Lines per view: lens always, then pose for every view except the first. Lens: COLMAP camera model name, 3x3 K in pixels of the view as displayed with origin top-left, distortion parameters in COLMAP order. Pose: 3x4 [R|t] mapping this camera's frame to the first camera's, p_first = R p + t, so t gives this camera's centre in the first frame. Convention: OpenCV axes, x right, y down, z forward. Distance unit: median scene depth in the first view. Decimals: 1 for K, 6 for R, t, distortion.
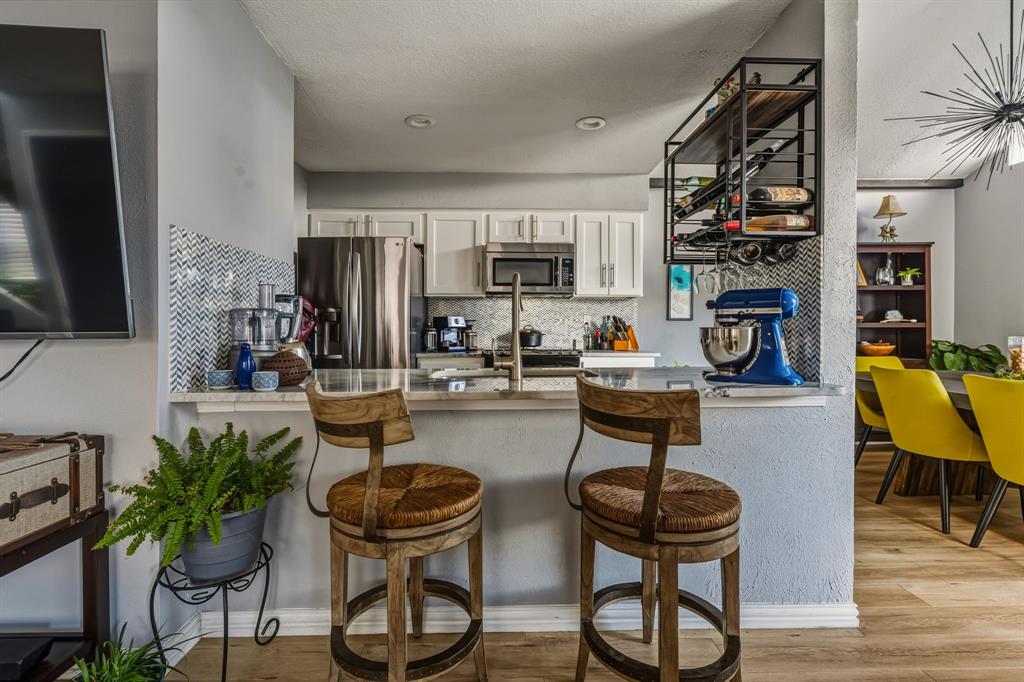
lens RADIAL K [[472.9, 0, 514.1], [0, 472.9, 334.5], [0, 0, 1]] dist [-0.003595, 0.001129]
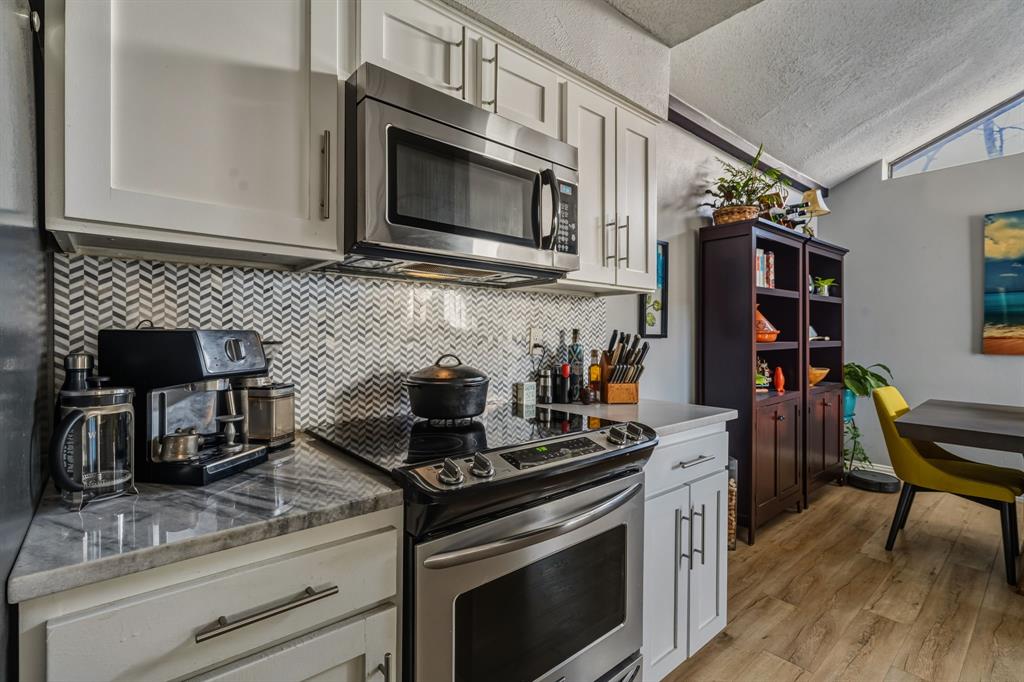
lens RADIAL K [[472.9, 0, 506.5], [0, 472.9, 338.6], [0, 0, 1]] dist [-0.003595, 0.001129]
pose [[0.779649, -0.004316, 0.626202, -0.343142], [0.003715, 0.999991, 0.002267, -0.070943], [-0.626206, 0.000559, 0.779657, 1.515268]]
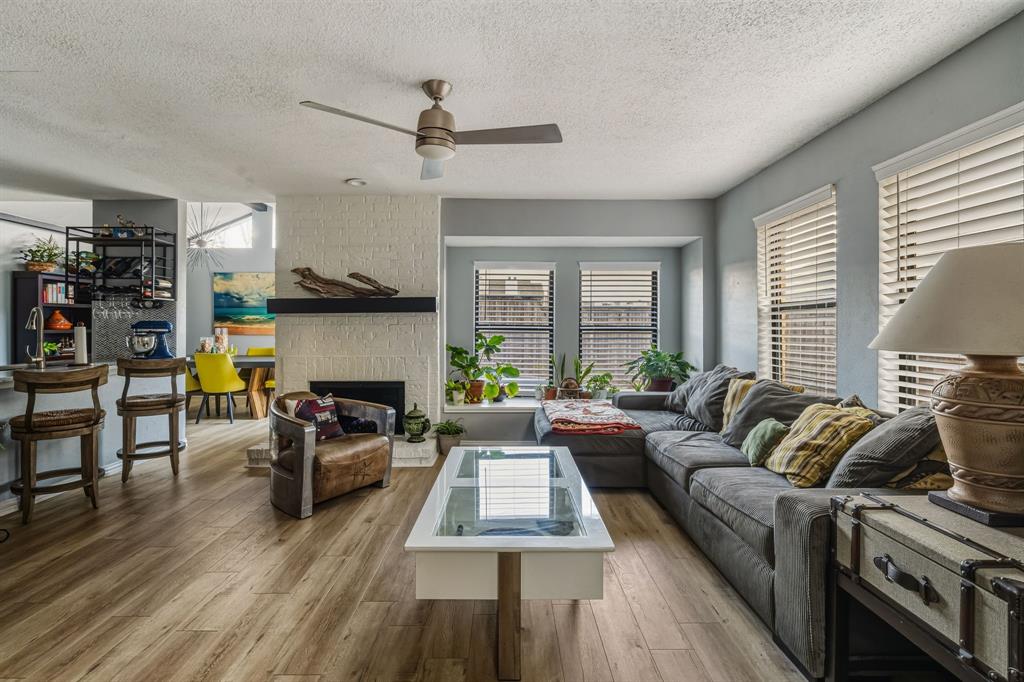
lens RADIAL K [[472.9, 0, 510.8], [0, 472.9, 332.3], [0, 0, 1]] dist [-0.003595, 0.001129]
pose [[0.019970, -0.012121, 0.999727, -1.782333], [0.007057, 0.999903, 0.011982, -0.051178], [-0.999776, 0.006816, 0.020053, -0.832244]]
